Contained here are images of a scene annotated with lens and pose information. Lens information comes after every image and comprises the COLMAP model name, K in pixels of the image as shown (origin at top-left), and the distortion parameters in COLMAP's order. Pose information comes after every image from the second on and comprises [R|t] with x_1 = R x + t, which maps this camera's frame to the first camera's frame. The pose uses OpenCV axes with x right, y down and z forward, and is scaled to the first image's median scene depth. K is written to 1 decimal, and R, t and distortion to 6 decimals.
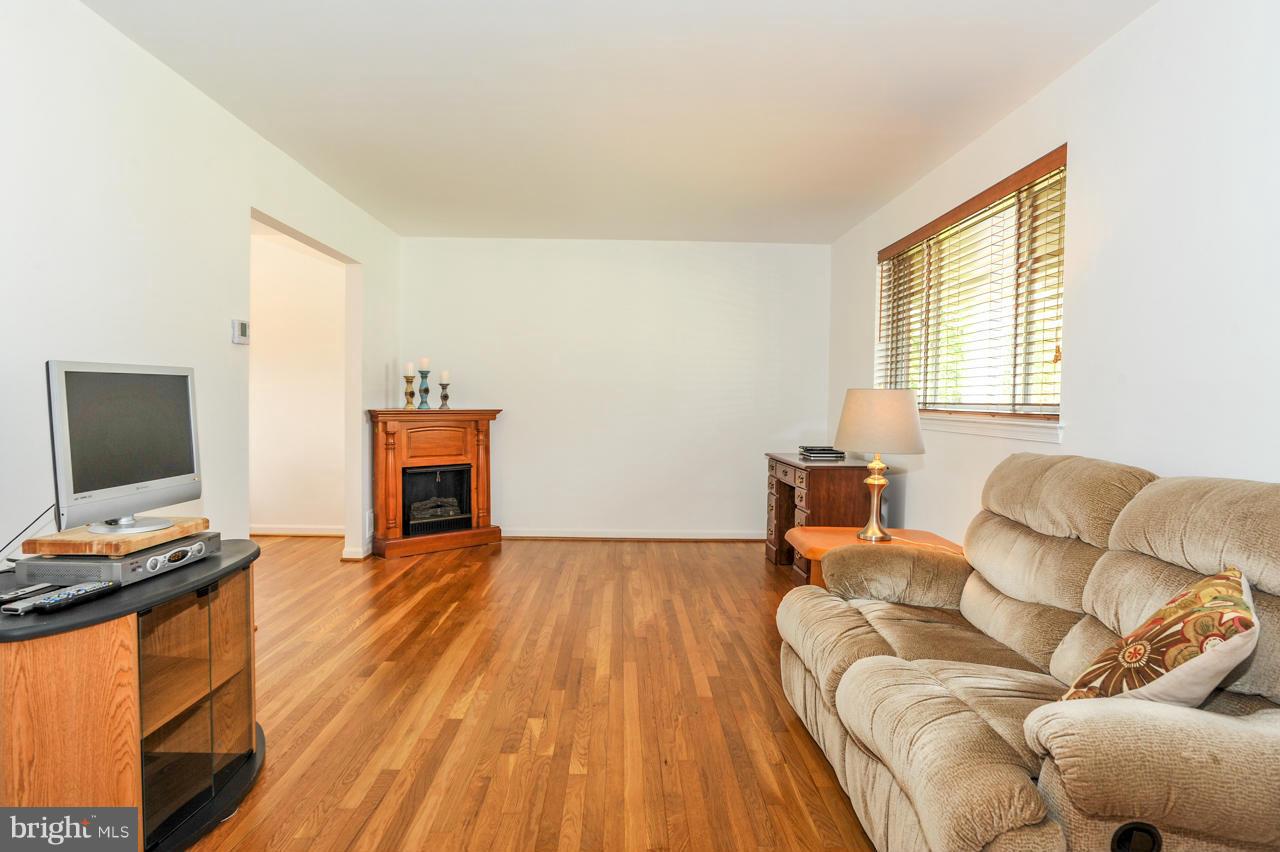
lens RADIAL K [[735.7, 0, 634.9], [0, 735.7, 424.5], [0, 0, 1]] dist [-0.039445, 0.012379]
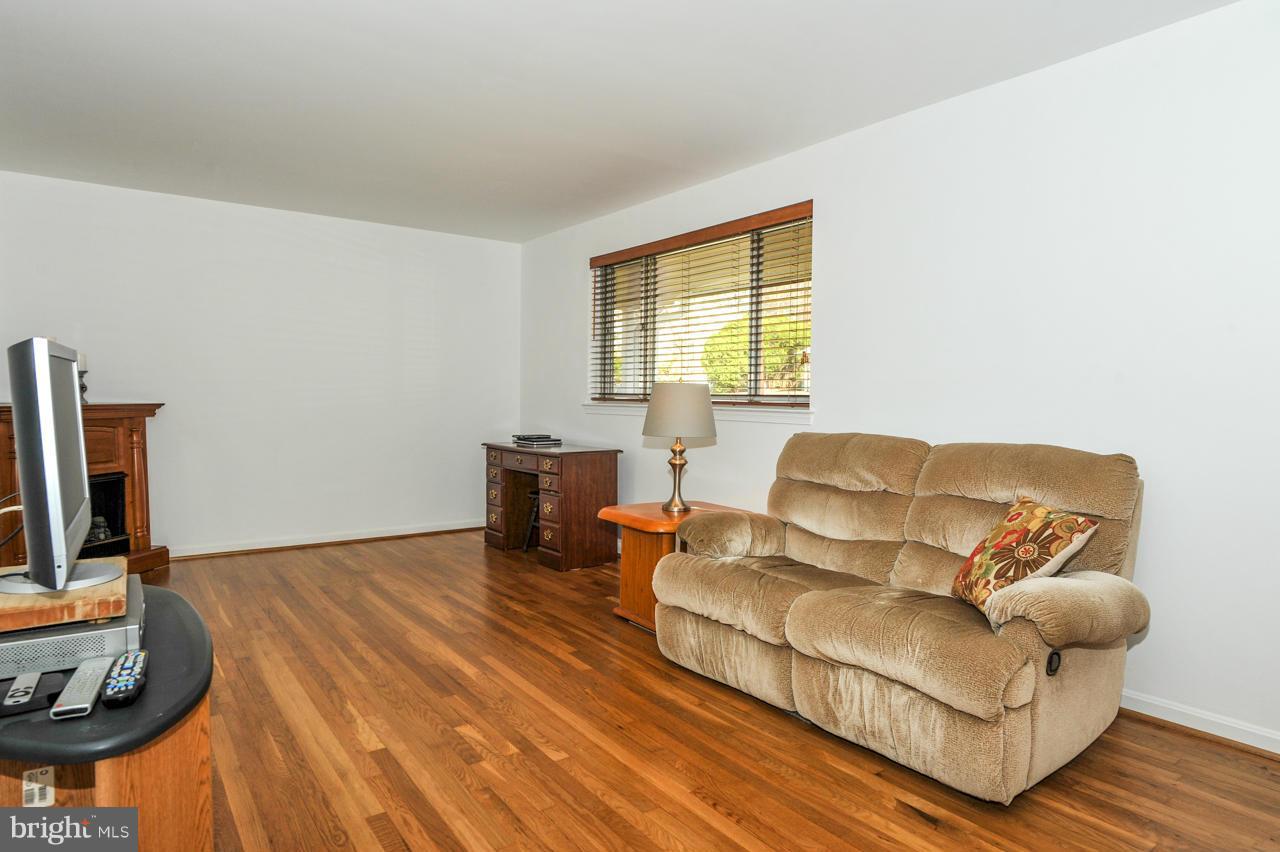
lens RADIAL K [[735.7, 0, 633.1], [0, 735.7, 424.3], [0, 0, 1]] dist [-0.039445, 0.012379]
pose [[0.816506, -0.025926, 0.576755, -0.385108], [0.017845, 0.999647, 0.019672, -0.006335], [-0.577062, -0.005770, 0.816680, 0.071511]]
